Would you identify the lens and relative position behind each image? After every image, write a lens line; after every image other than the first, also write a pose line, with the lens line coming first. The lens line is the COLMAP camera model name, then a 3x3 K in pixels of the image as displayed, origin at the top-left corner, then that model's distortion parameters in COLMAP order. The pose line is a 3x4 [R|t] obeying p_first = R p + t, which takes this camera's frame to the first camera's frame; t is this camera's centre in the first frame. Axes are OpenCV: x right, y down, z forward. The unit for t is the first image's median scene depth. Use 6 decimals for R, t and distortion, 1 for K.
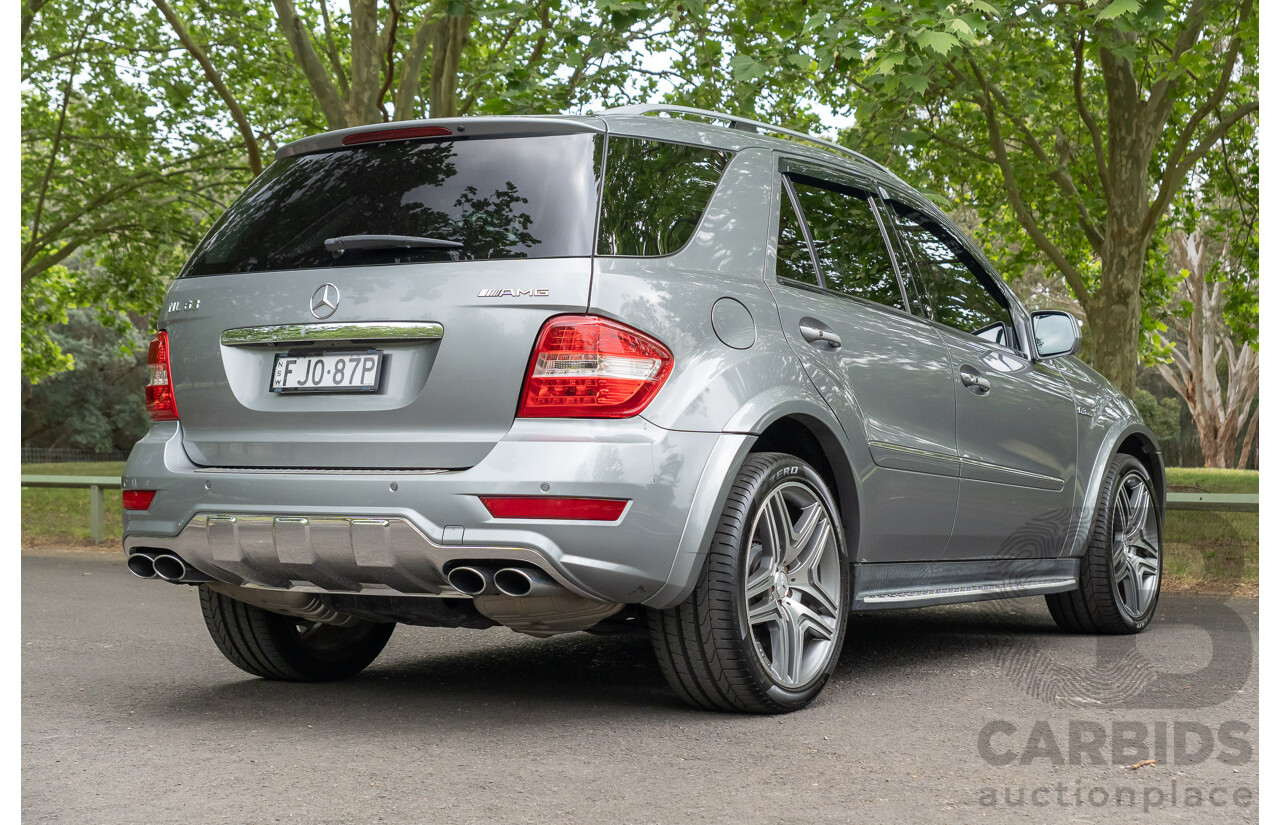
lens RADIAL K [[1979.1, 0, 617.7], [0, 1979.1, 429.9], [0, 0, 1]] dist [0.016879, 0.000000]
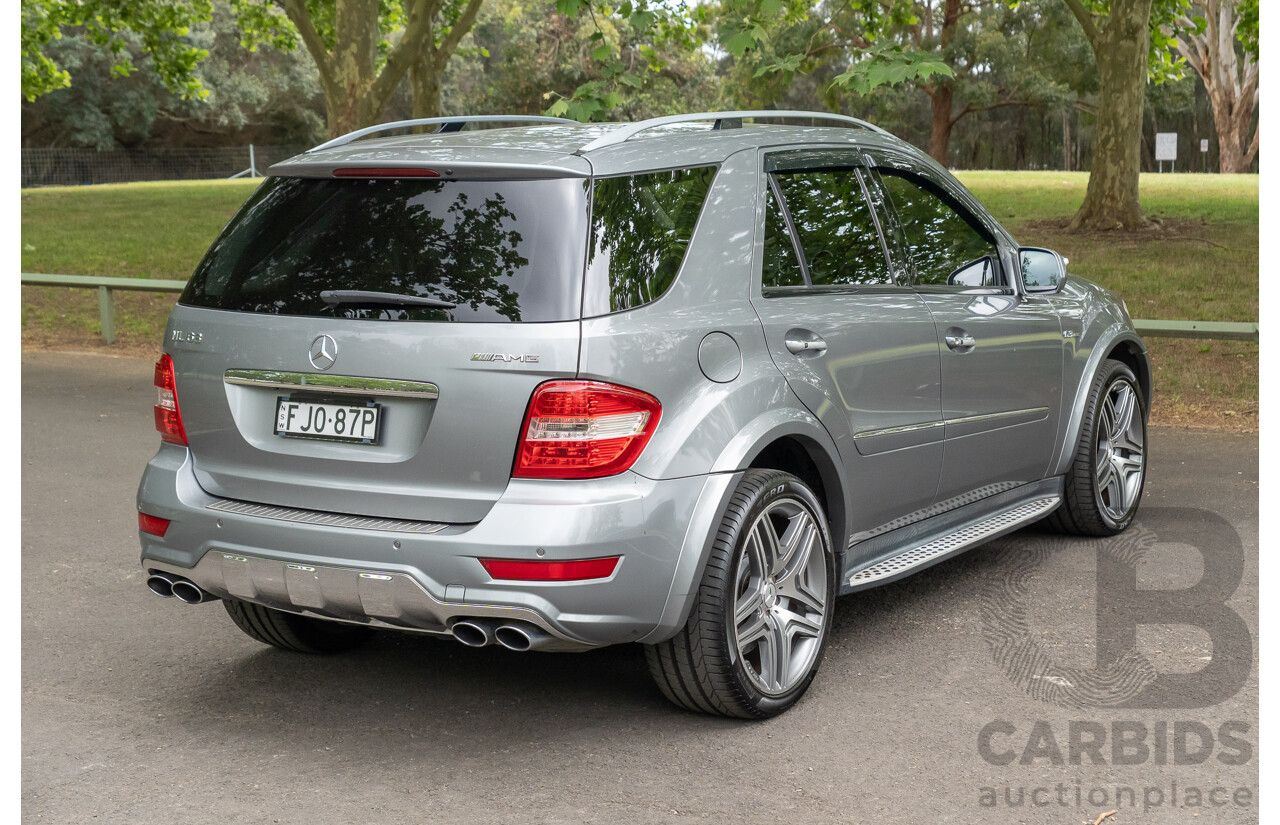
lens RADIAL K [[1979.1, 0, 616.2], [0, 1979.1, 426.9], [0, 0, 1]] dist [0.016879, 0.000000]
pose [[0.999737, -0.021741, -0.007314, 0.011340], [0.022608, 0.987829, 0.153890, -0.178897], [0.003879, -0.154015, 0.988061, -0.025136]]
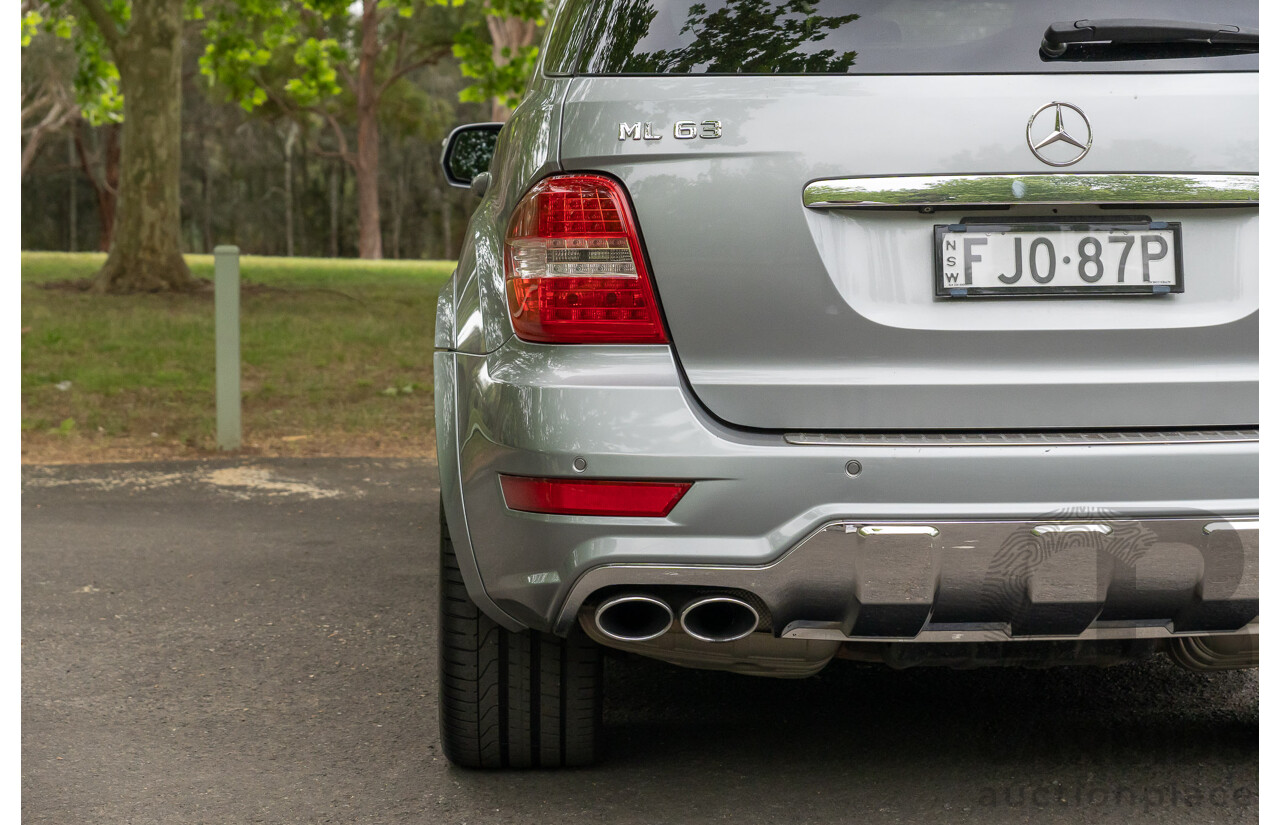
lens RADIAL K [[2449.7, 0, 770.1], [0, 2449.7, 437.1], [0, 0, 1]] dist [0.012871, 0.000000]
pose [[0.820423, -0.063070, 0.568268, -0.602807], [0.005966, 0.994788, 0.101793, -0.049702], [-0.571726, -0.080123, 0.816523, 0.466232]]
